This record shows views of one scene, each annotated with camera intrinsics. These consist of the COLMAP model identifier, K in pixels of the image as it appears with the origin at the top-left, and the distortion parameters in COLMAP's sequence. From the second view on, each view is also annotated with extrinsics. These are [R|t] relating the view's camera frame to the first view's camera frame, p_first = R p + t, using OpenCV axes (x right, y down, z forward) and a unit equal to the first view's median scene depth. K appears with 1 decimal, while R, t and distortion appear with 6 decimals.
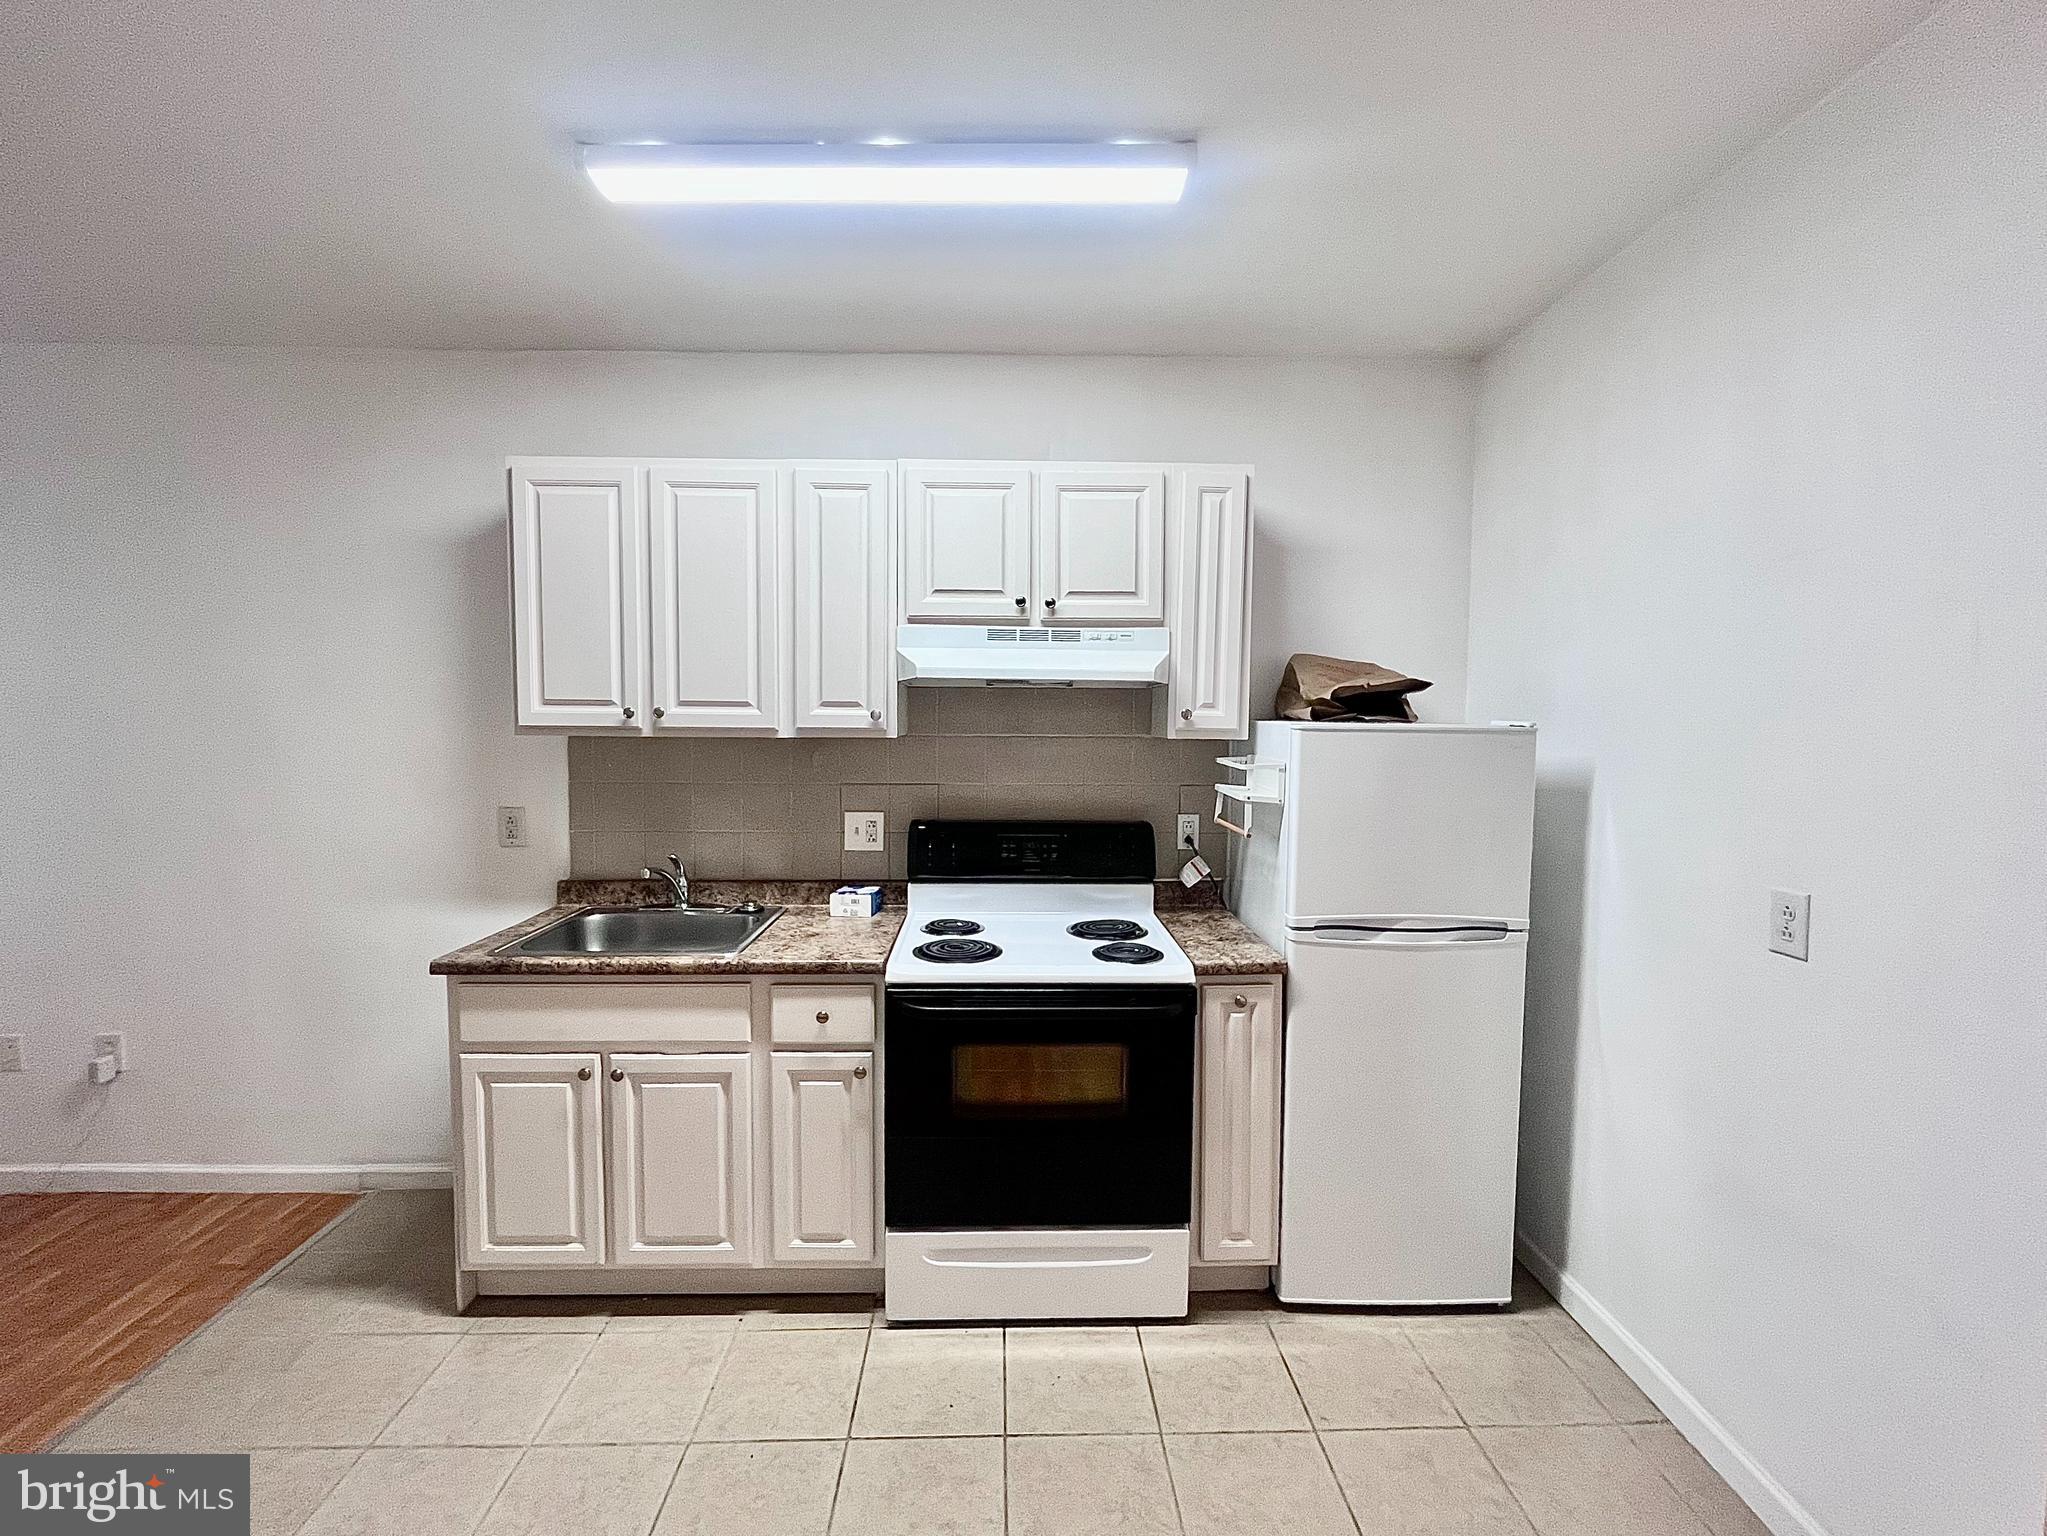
lens RADIAL K [[842.3, 0, 1031.4], [0, 842.3, 770.0], [0, 0, 1]] dist [-0.008130, -0.000045]
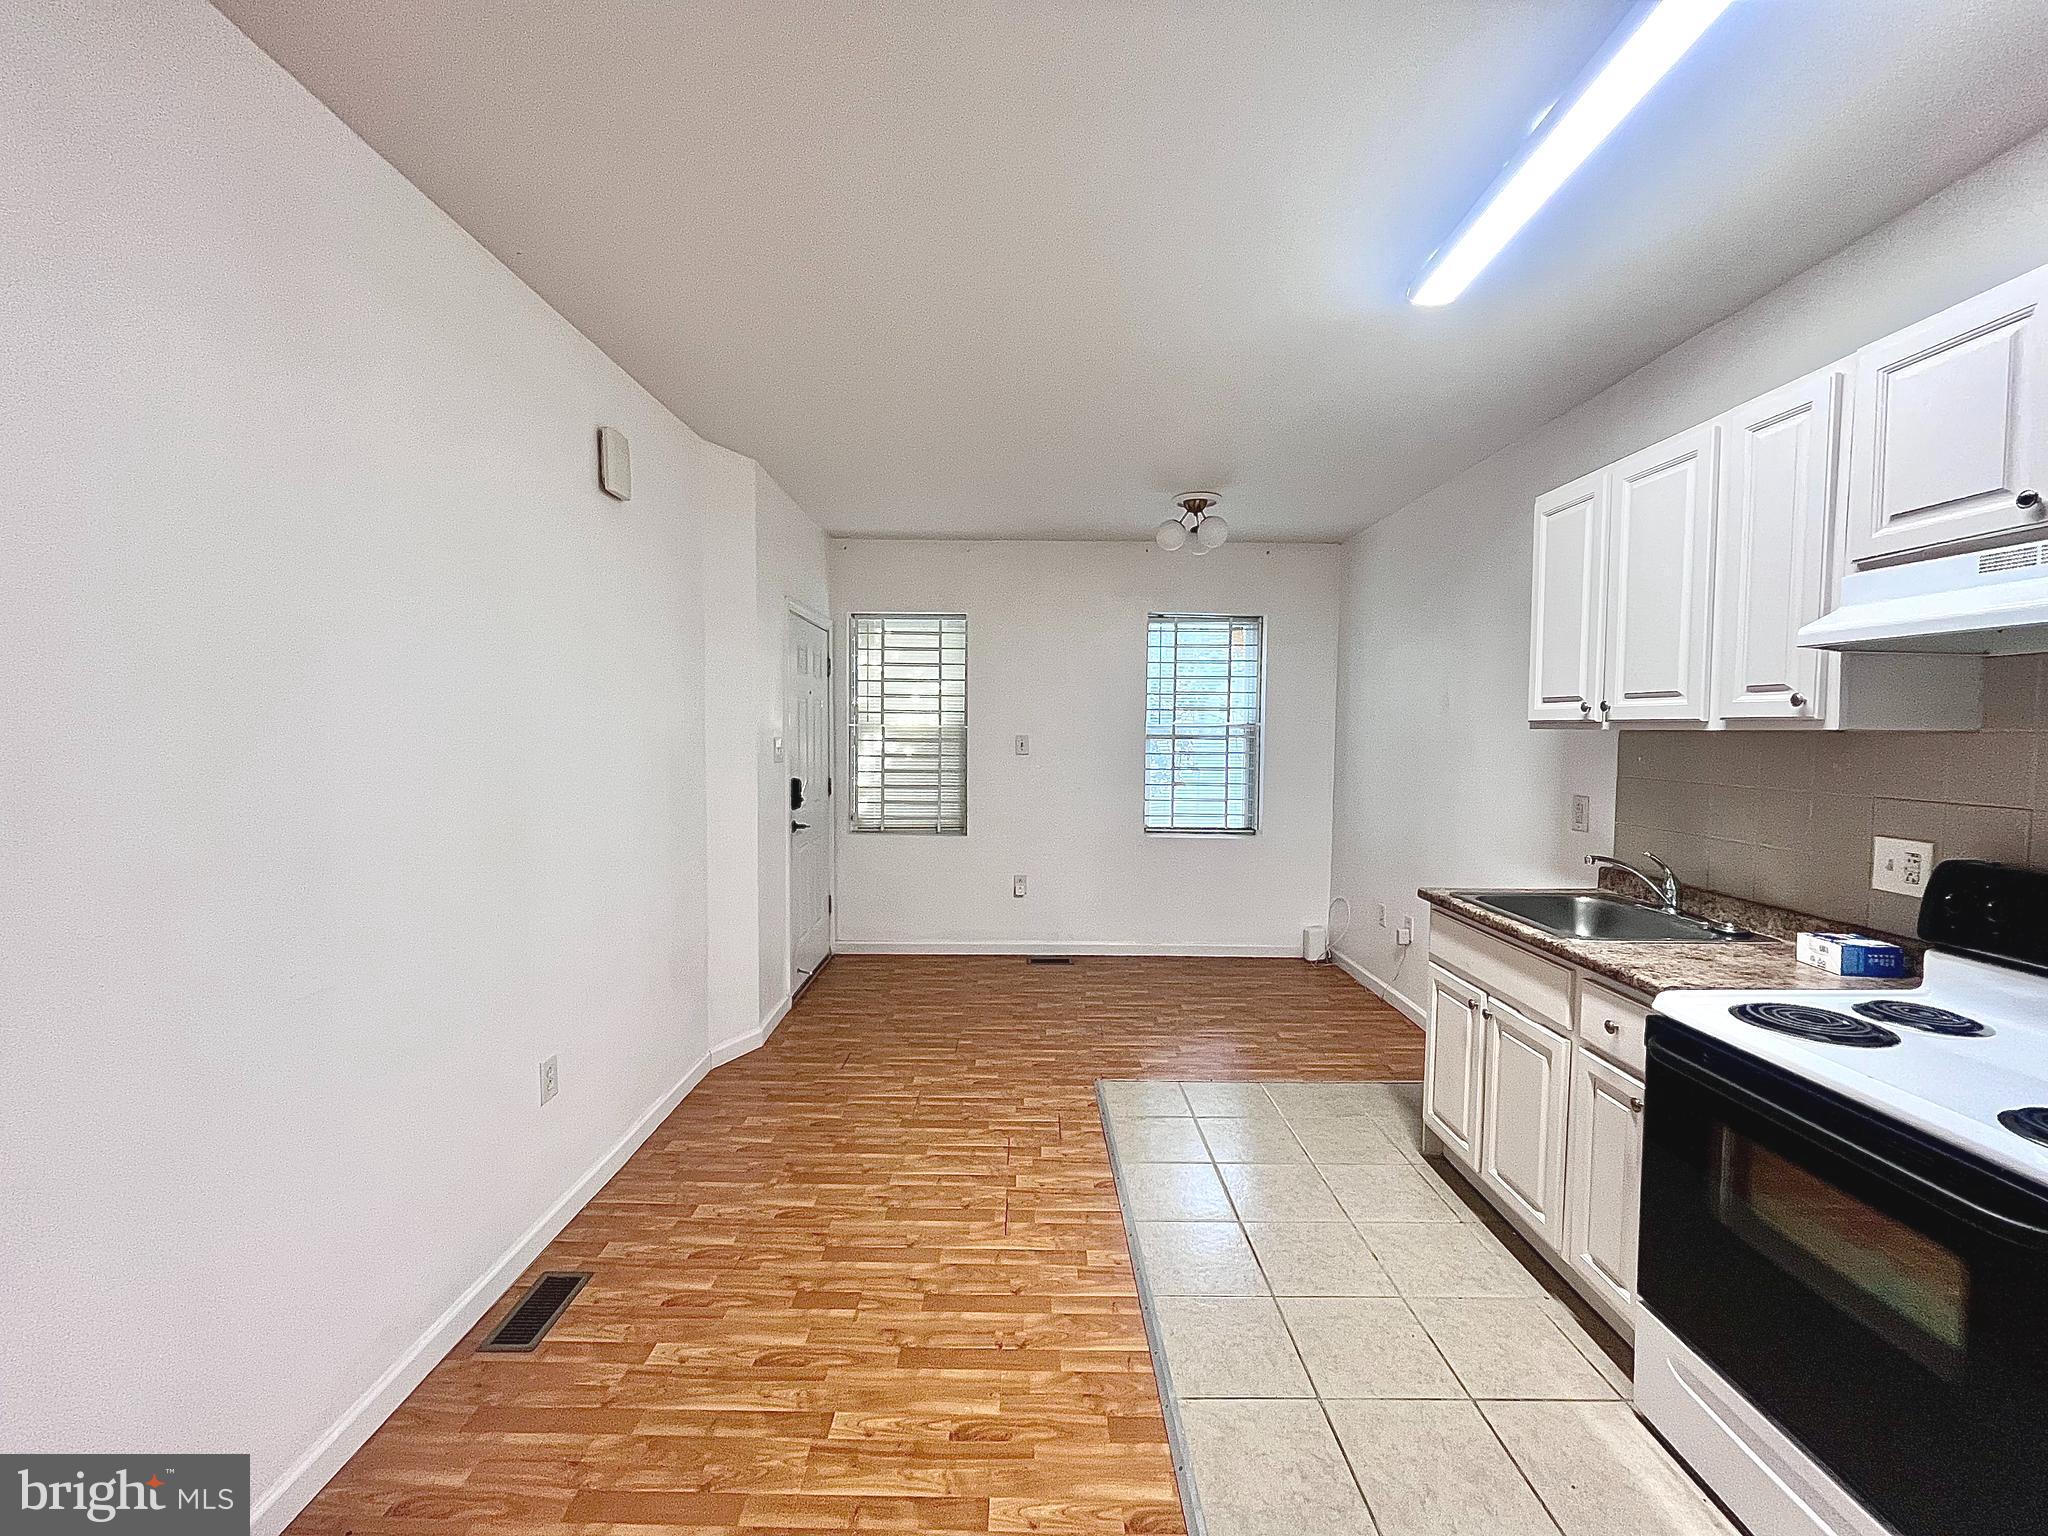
lens RADIAL K [[842.7, 0, 1032.2], [0, 842.7, 764.1], [0, 0, 1]] dist [-0.008130, -0.000045]
pose [[-0.027243, 0.034733, -0.999025, 0.610717], [-0.070261, 0.996858, 0.036573, 0.014702], [0.997157, 0.071189, -0.024717, 0.328939]]
